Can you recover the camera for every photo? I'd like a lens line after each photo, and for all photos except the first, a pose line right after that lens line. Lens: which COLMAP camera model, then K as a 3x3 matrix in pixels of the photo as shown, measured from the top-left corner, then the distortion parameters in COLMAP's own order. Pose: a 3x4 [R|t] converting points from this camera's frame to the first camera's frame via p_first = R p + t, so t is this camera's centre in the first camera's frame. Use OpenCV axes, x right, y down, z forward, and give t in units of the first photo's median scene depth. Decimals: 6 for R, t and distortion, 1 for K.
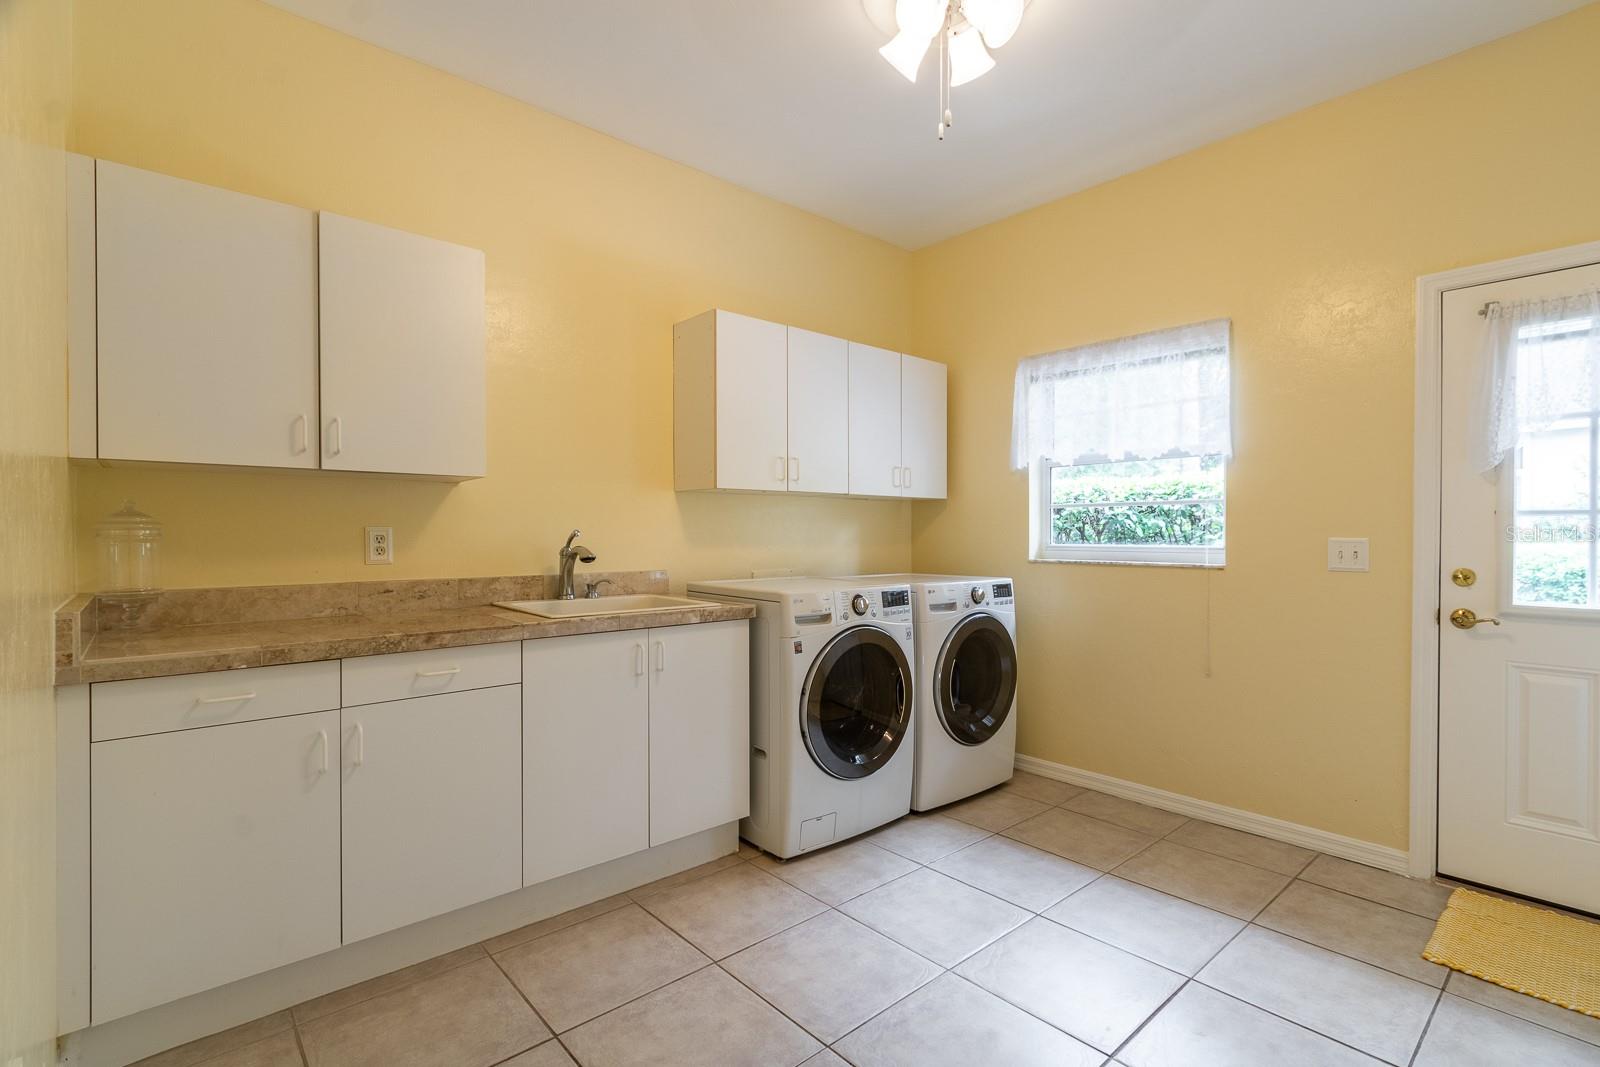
lens RADIAL K [[739.9, 0, 815.6], [0, 739.9, 532.1], [0, 0, 1]] dist [0.001610, -0.001417]
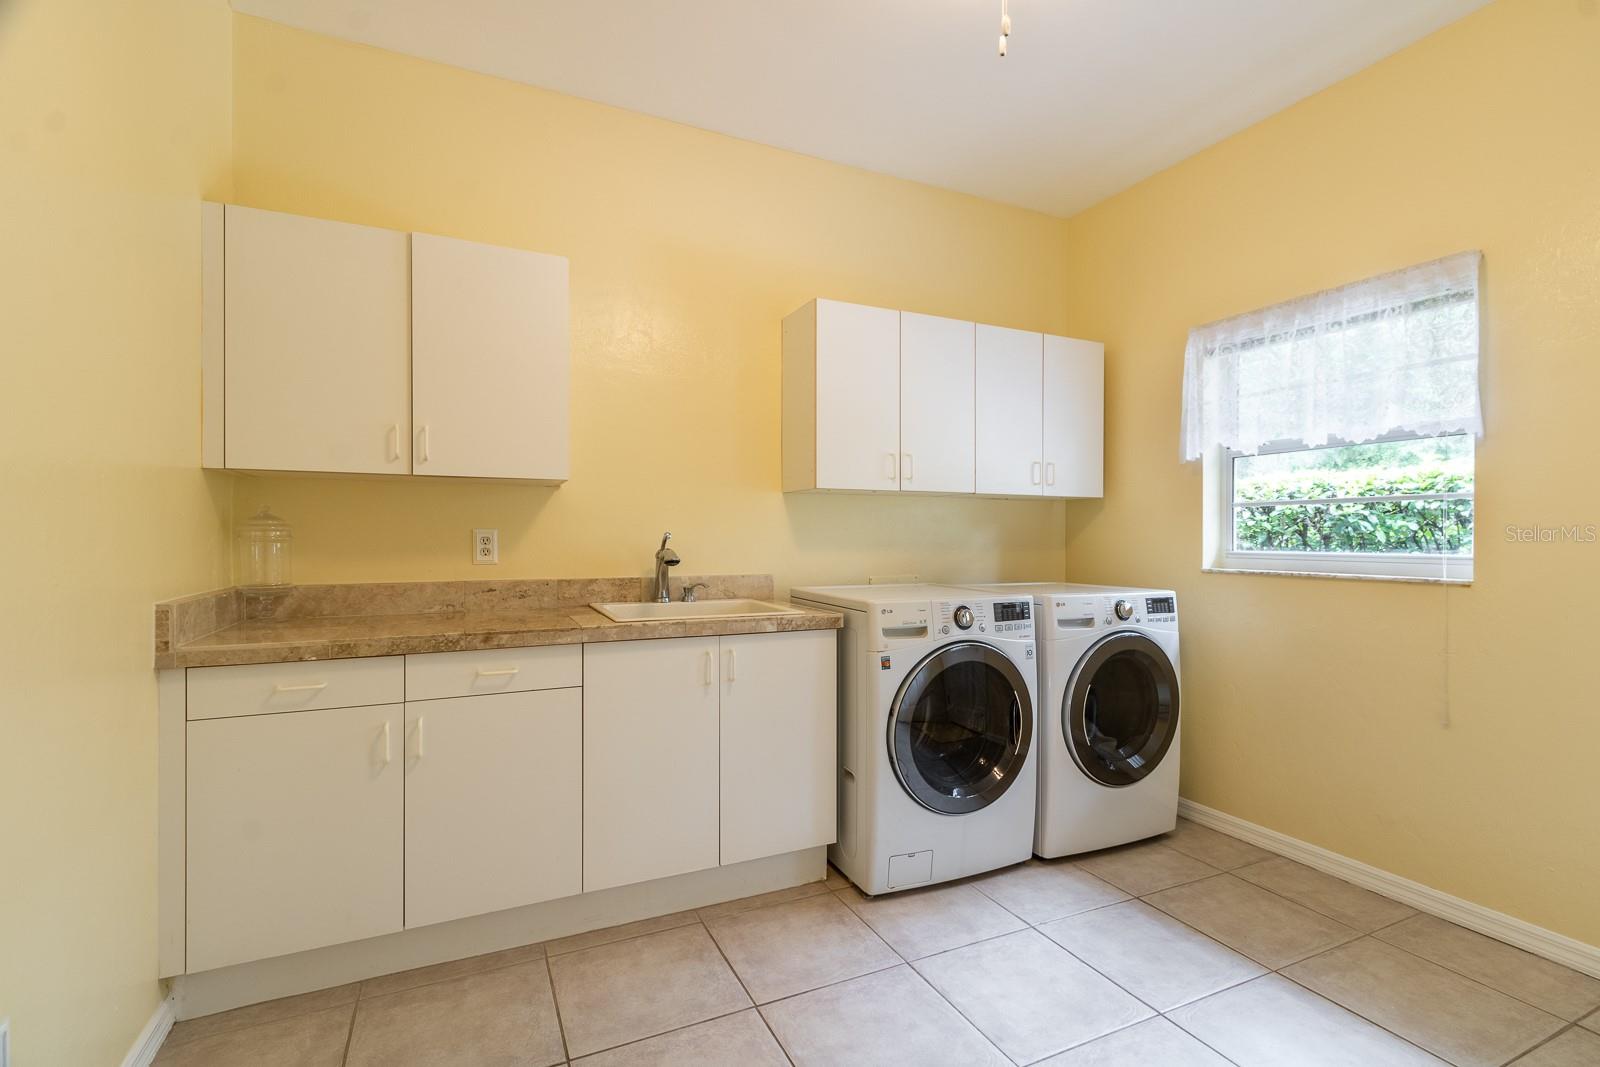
lens RADIAL K [[739.9, 0, 798.7], [0, 739.9, 534.7], [0, 0, 1]] dist [0.001610, -0.001417]
pose [[0.959520, 0.002120, -0.281634, 0.126117], [-0.002410, 0.999997, -0.000682, 0.000453], [0.281632, 0.001333, 0.959522, 0.102658]]
